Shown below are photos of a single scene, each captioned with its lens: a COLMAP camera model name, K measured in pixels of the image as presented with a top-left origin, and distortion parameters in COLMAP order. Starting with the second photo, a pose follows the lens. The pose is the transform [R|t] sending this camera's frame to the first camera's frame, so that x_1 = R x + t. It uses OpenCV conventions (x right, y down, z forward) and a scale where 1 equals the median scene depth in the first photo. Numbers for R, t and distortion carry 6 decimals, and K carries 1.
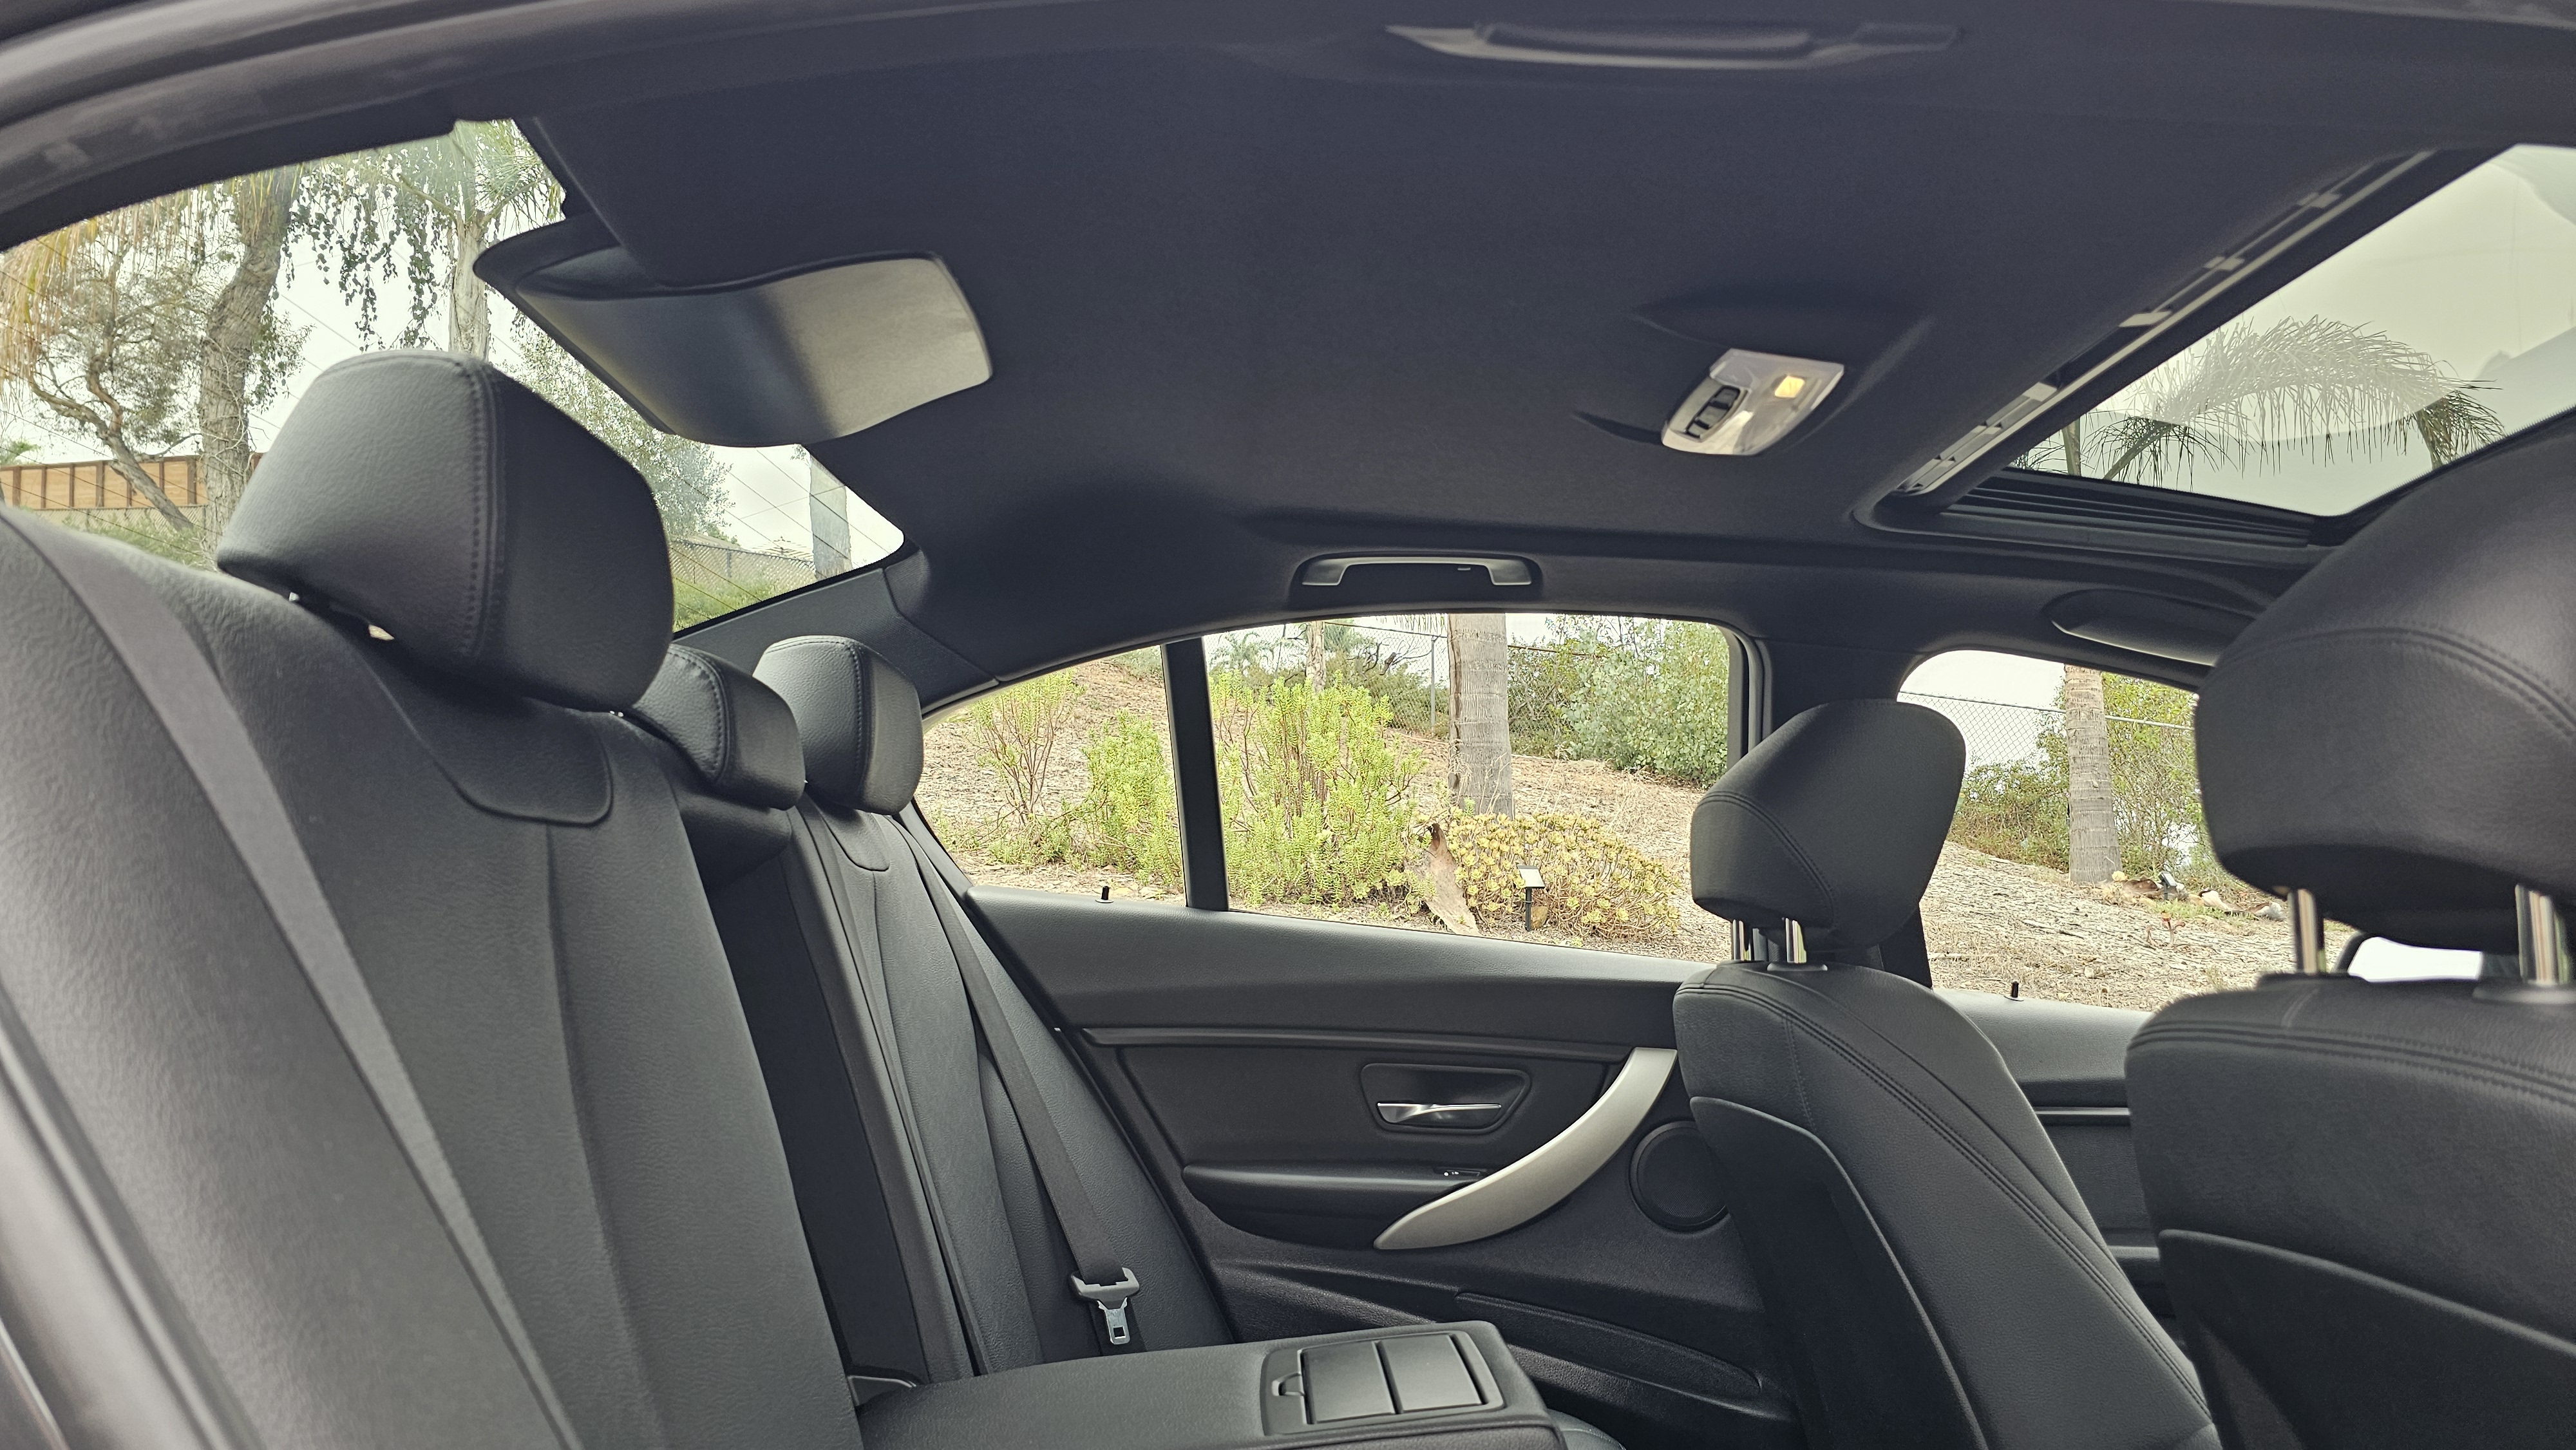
lens RADIAL K [[1727.8, 0, 1342.8], [0, 1727.8, 724.5], [0, 0, 1]] dist [0.028135, 0.000359]
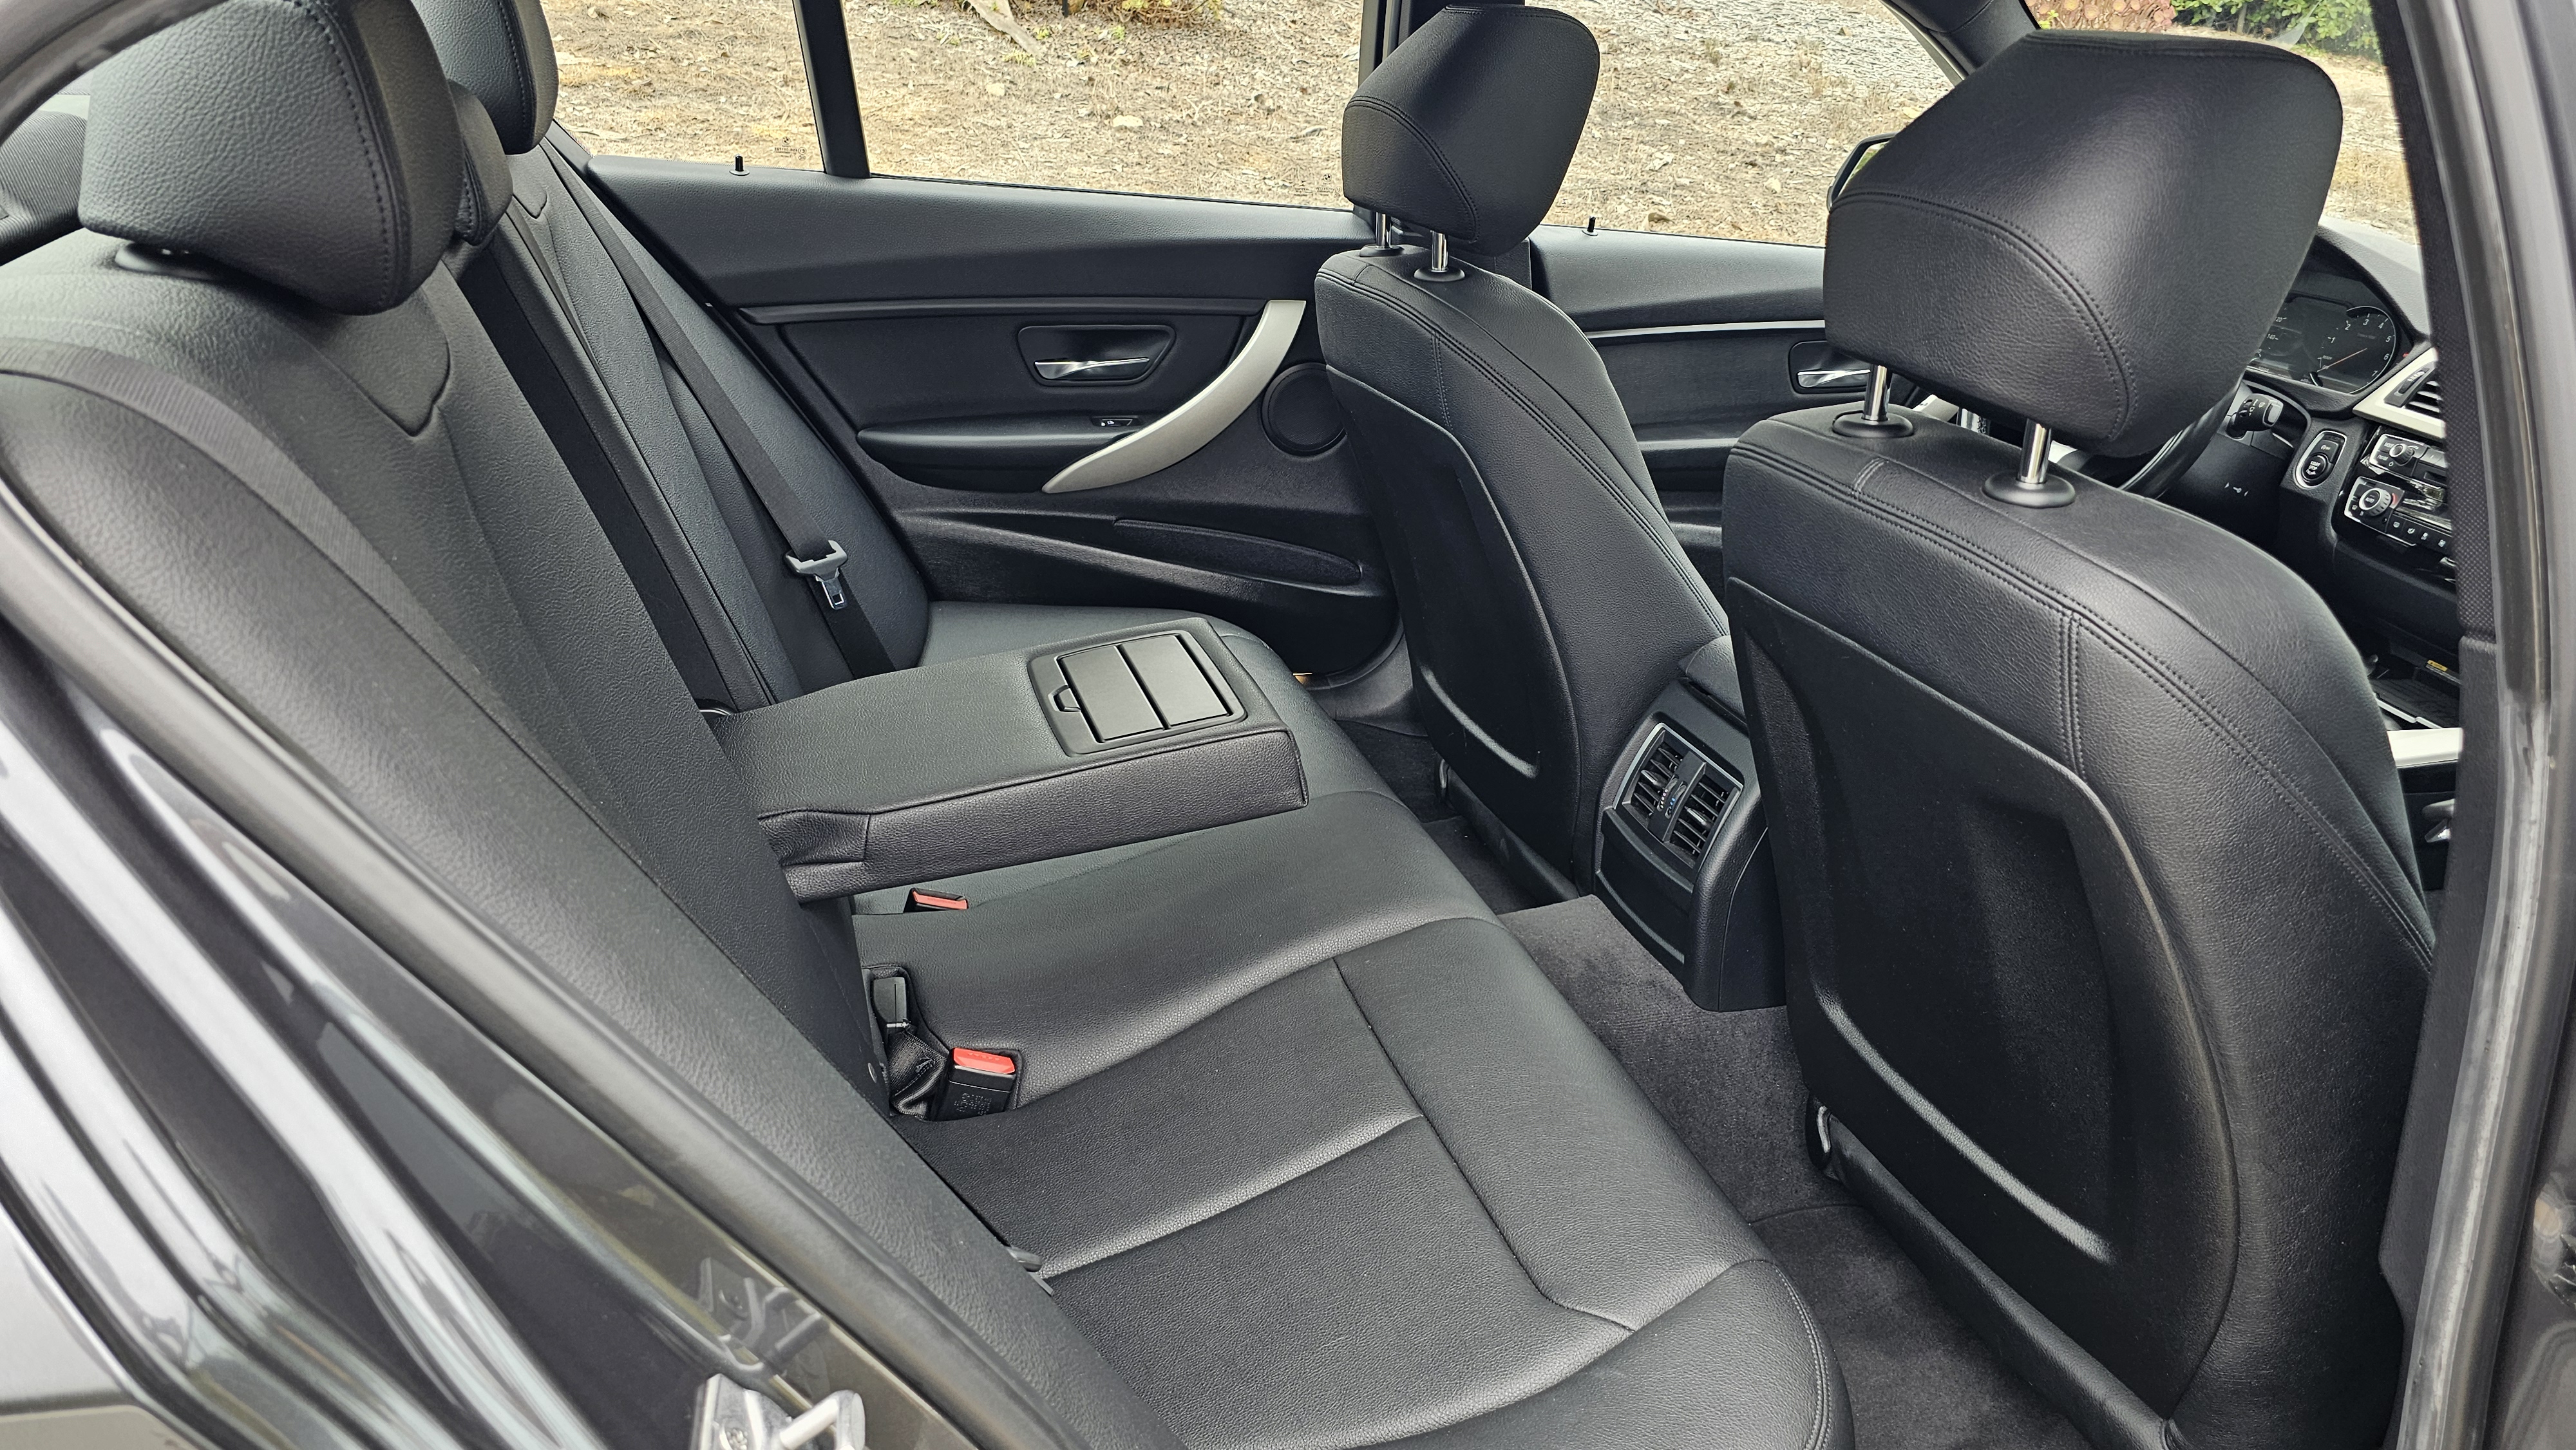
lens RADIAL K [[1717.3, 0, 1320.5], [0, 1717.3, 726.4], [0, 0, 1]] dist [0.056729, -0.056344]
pose [[0.966798, -0.099832, 0.235233, -0.085660], [-0.033751, 0.862581, 0.504792, -0.137985], [-0.253302, -0.495972, 0.830572, -0.050236]]
